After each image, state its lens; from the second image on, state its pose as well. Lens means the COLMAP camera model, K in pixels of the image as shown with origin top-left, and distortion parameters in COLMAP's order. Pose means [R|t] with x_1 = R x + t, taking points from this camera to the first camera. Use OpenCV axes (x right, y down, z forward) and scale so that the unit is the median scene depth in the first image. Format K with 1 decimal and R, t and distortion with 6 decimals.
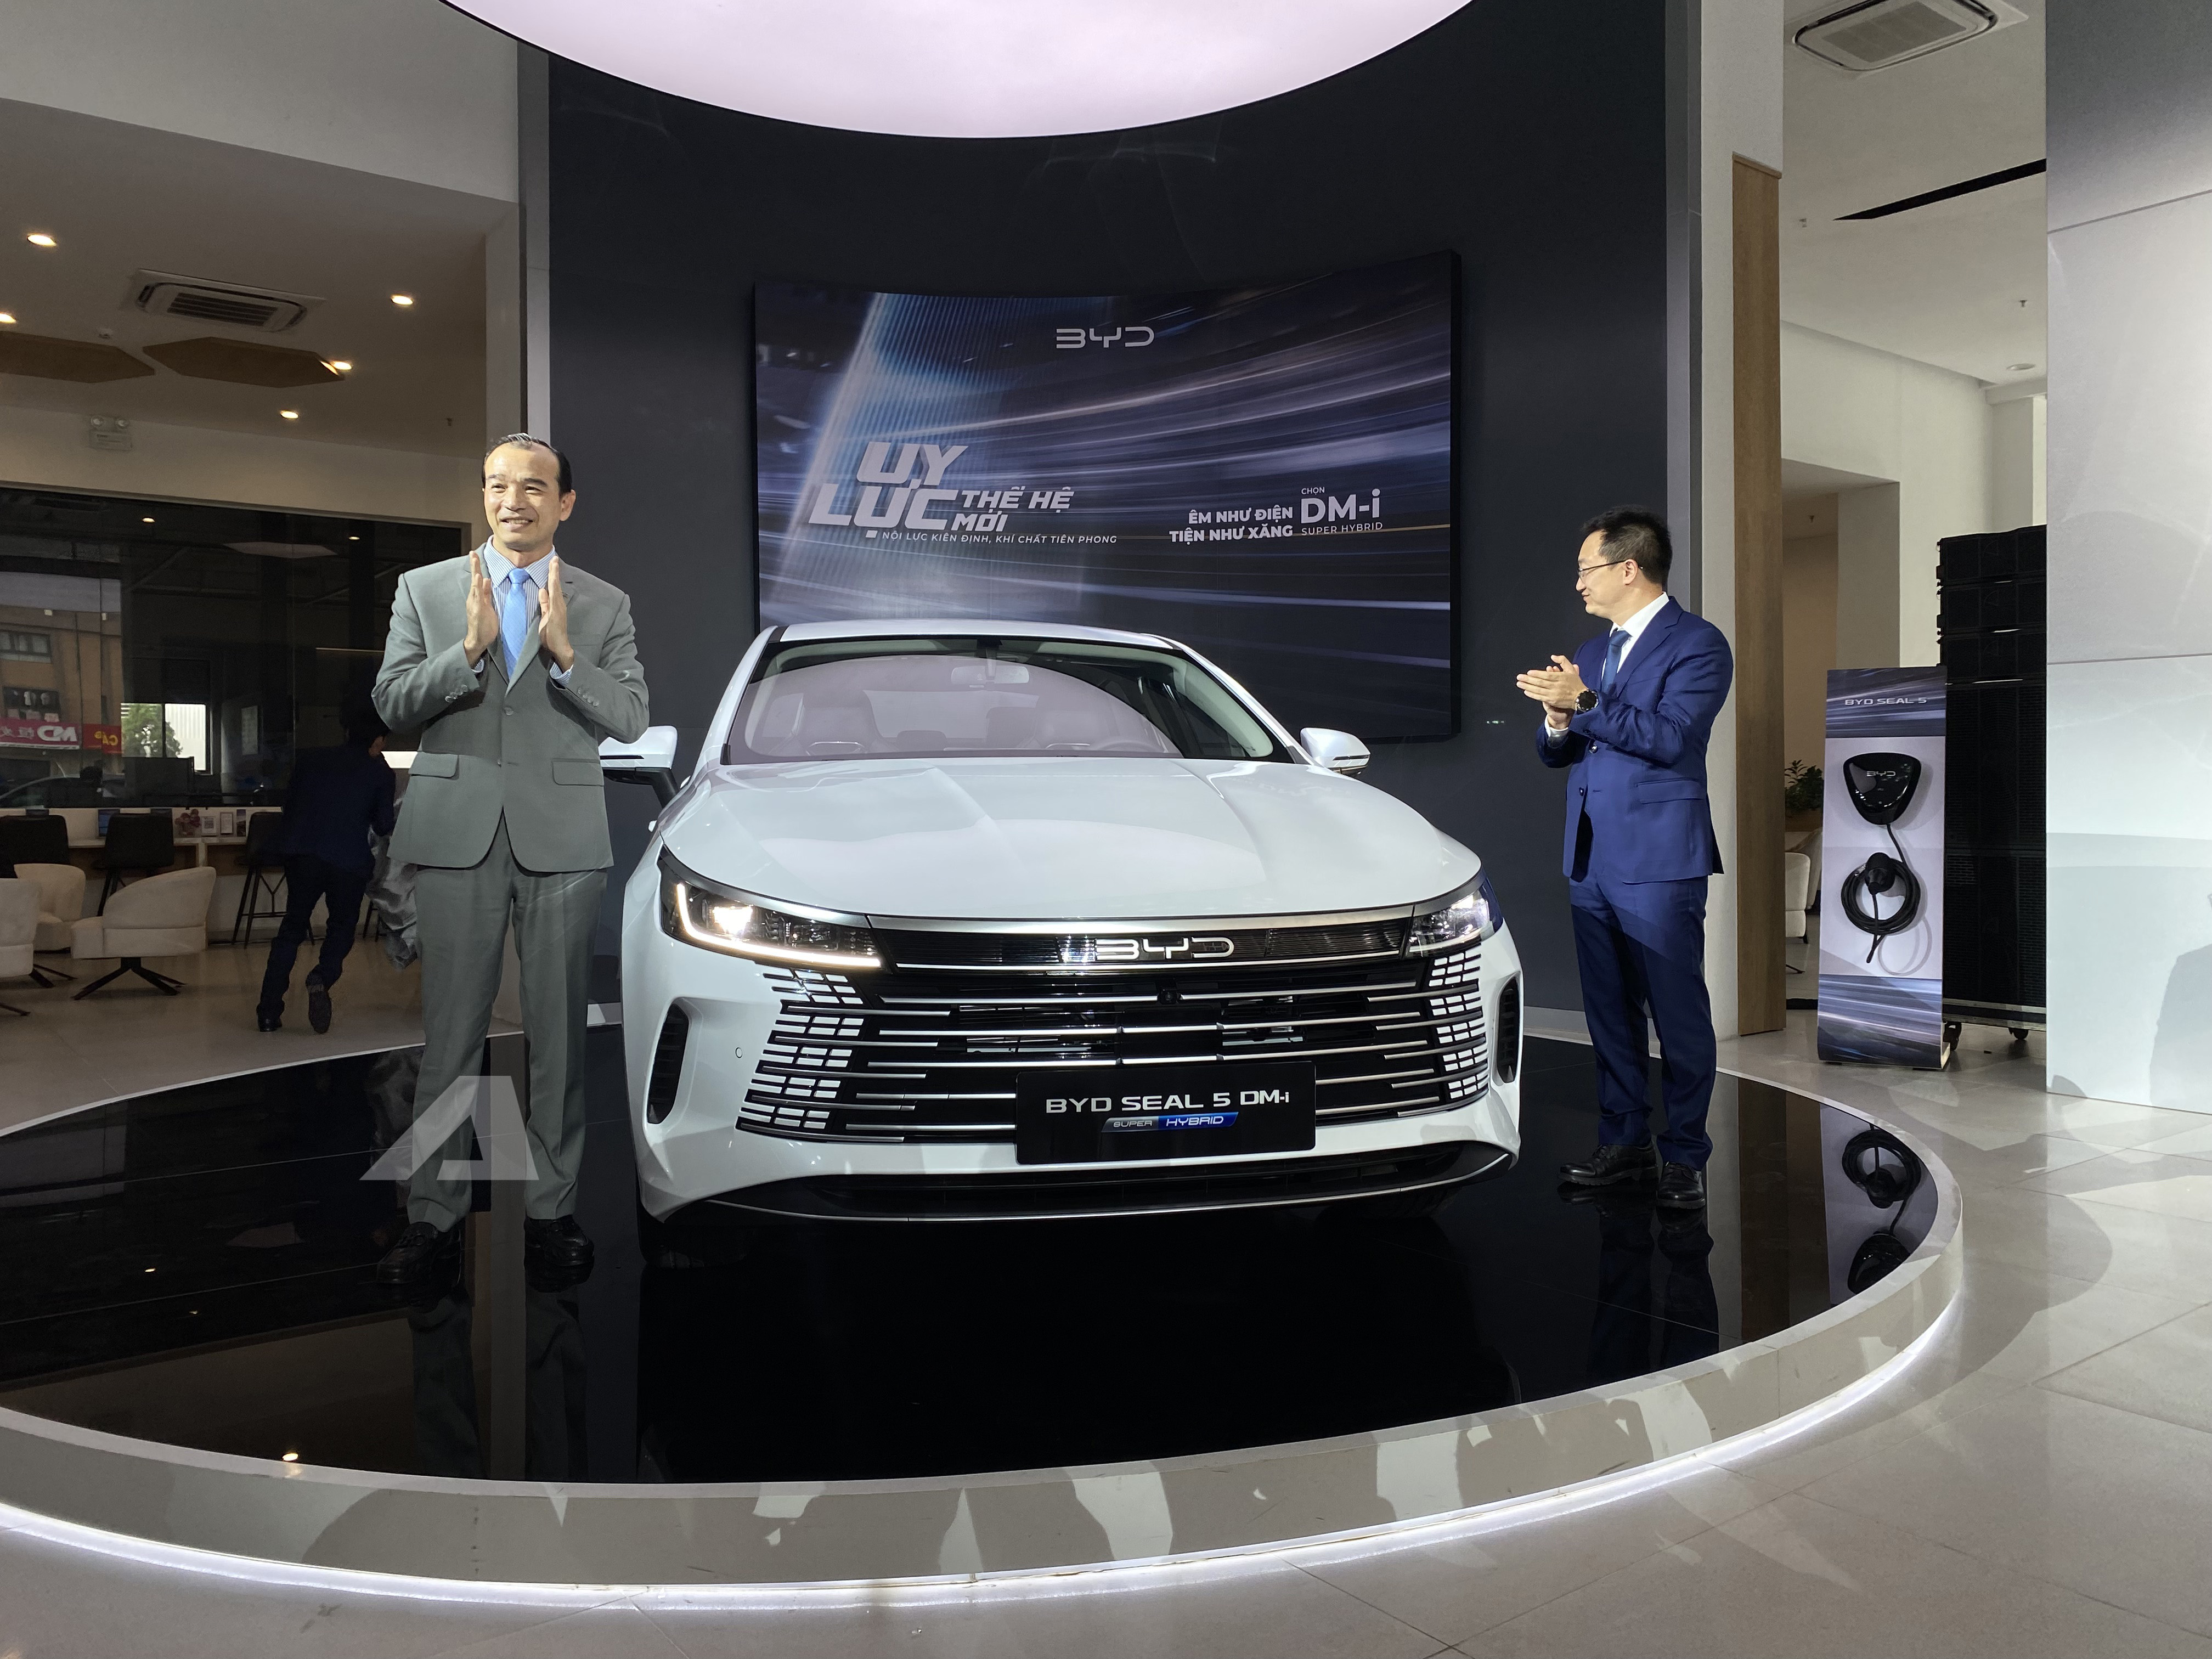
lens RADIAL K [[1707.6, 0, 1079.8], [0, 1707.6, 813.9], [0, 0, 1]] dist [0.091541, -0.140838]
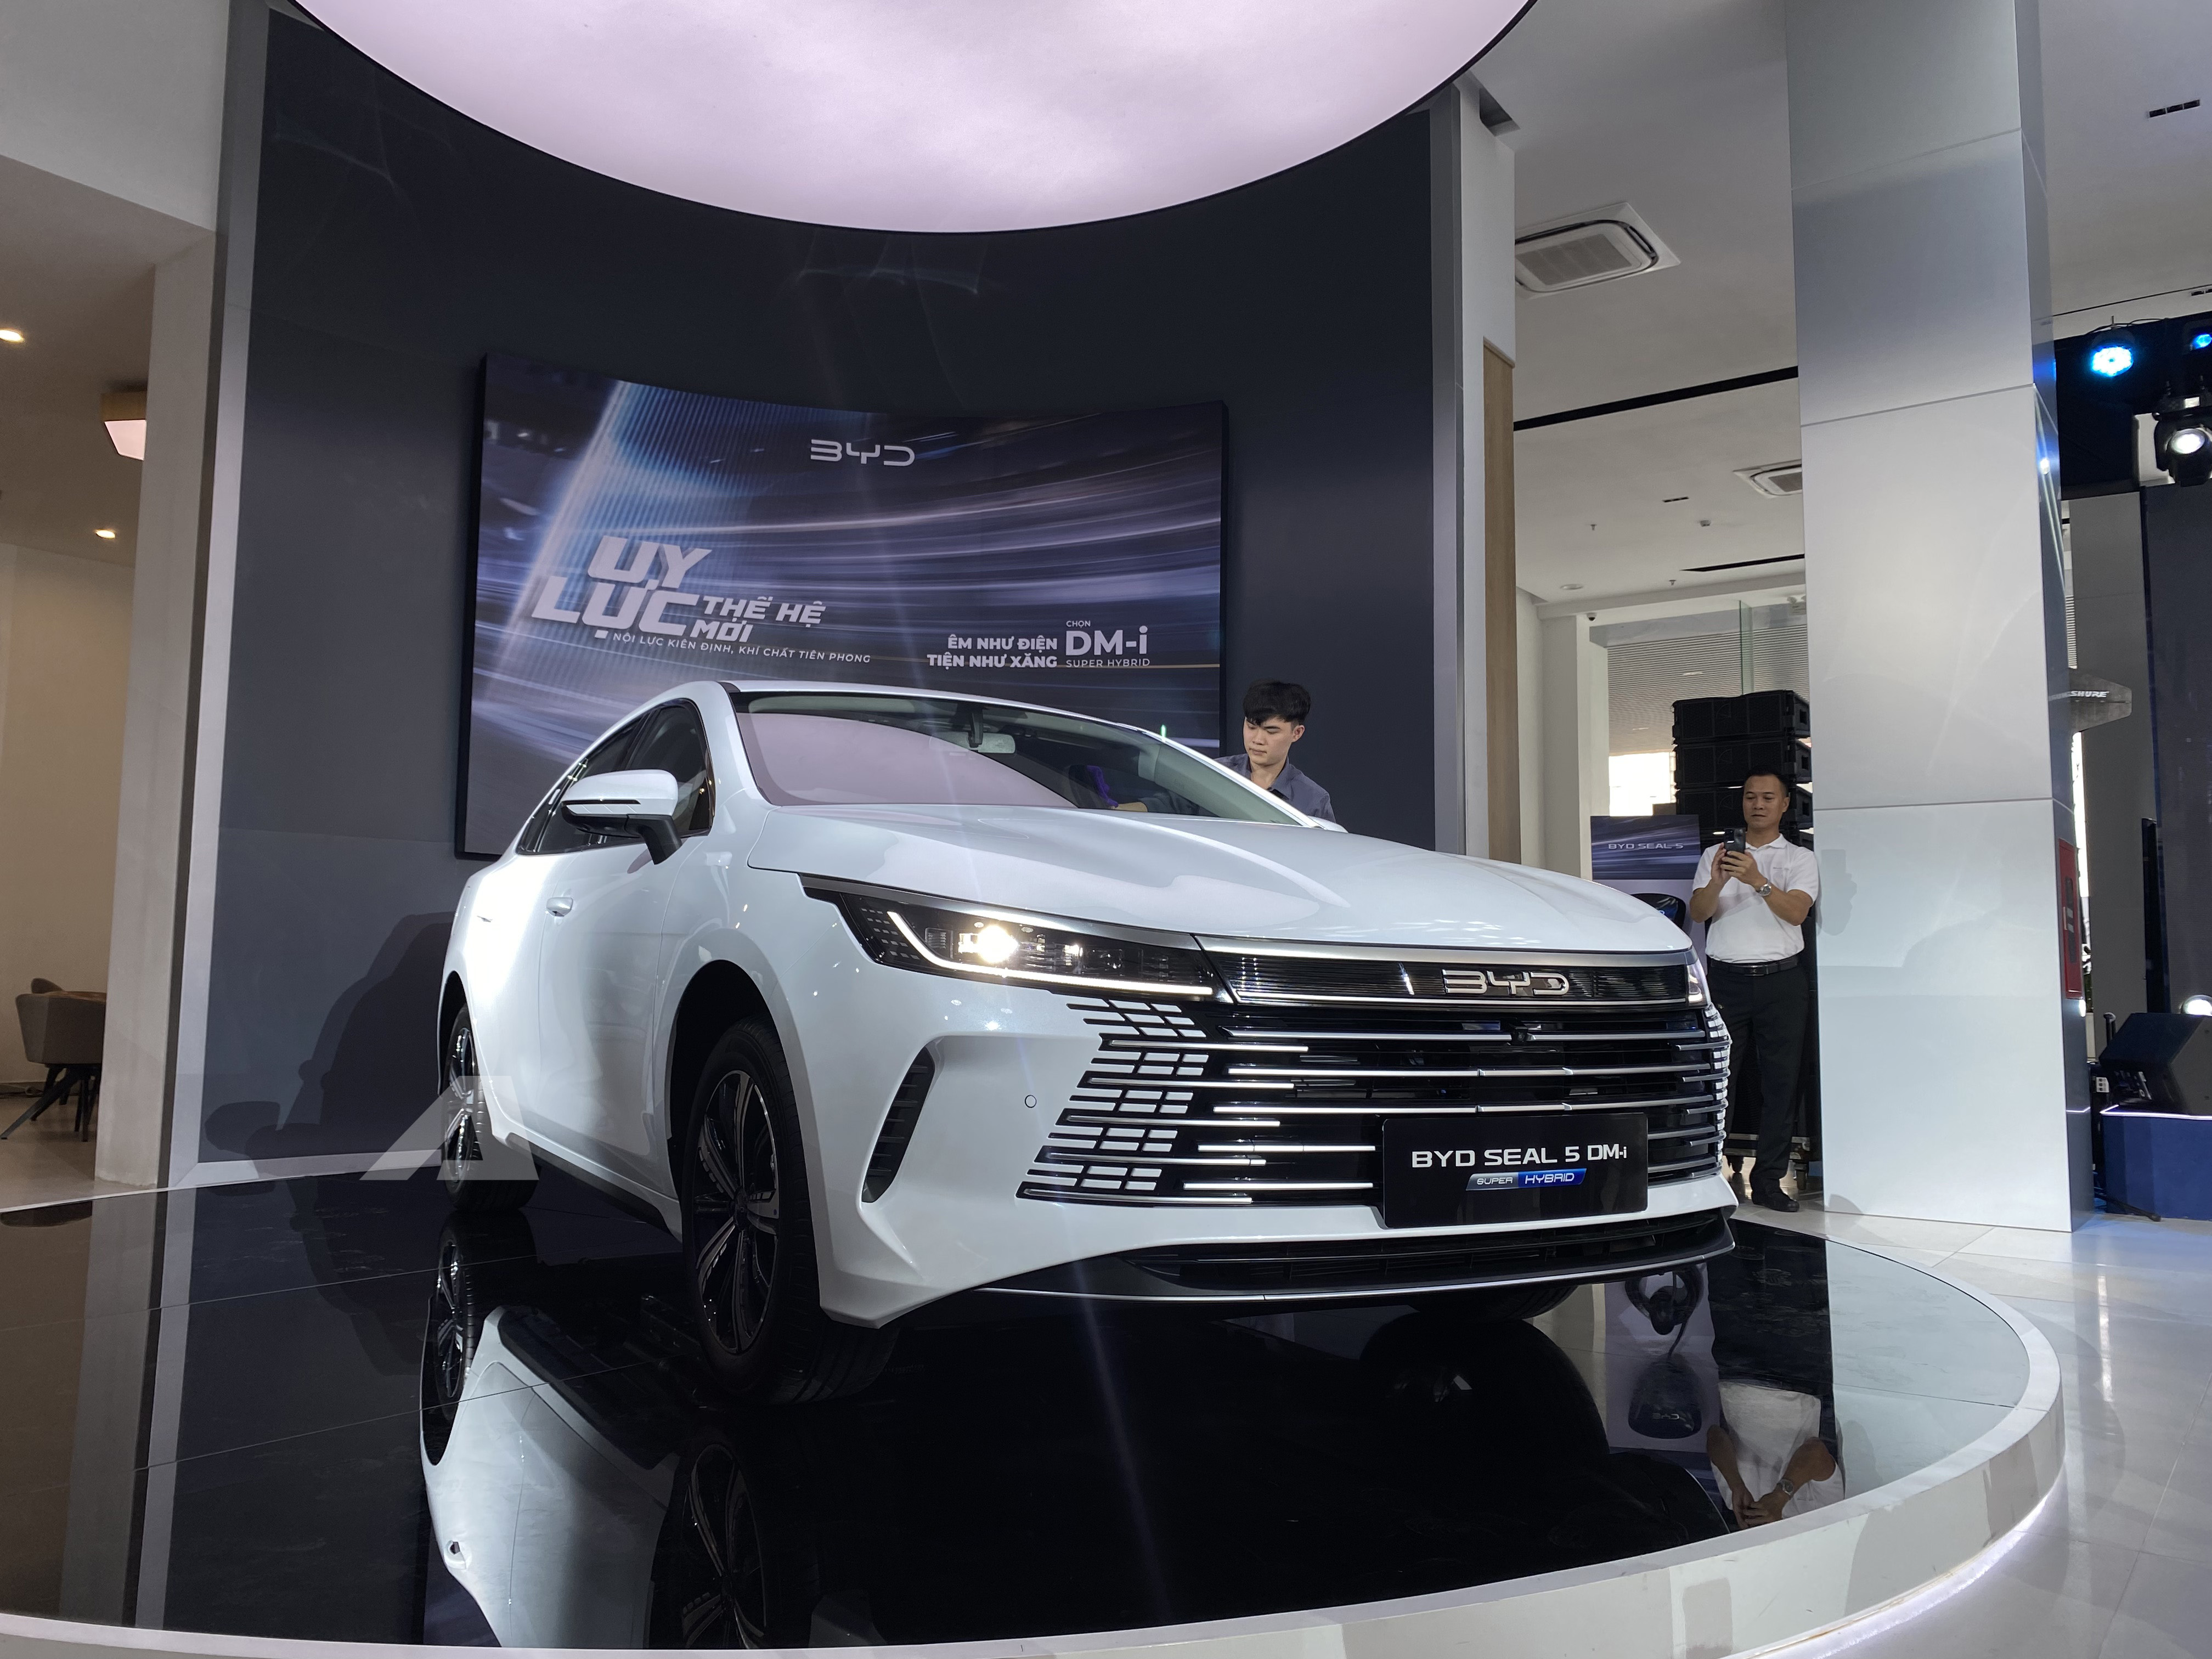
lens RADIAL K [[1724.7, 0, 1106.0], [0, 1724.7, 829.5], [0, 0, 1]] dist [0.011829, 0.000543]
pose [[0.960854, 0.045198, 0.273343, -0.113510], [-0.018956, 0.995016, -0.097897, 0.026030], [-0.276405, 0.088884, 0.956922, 0.056043]]
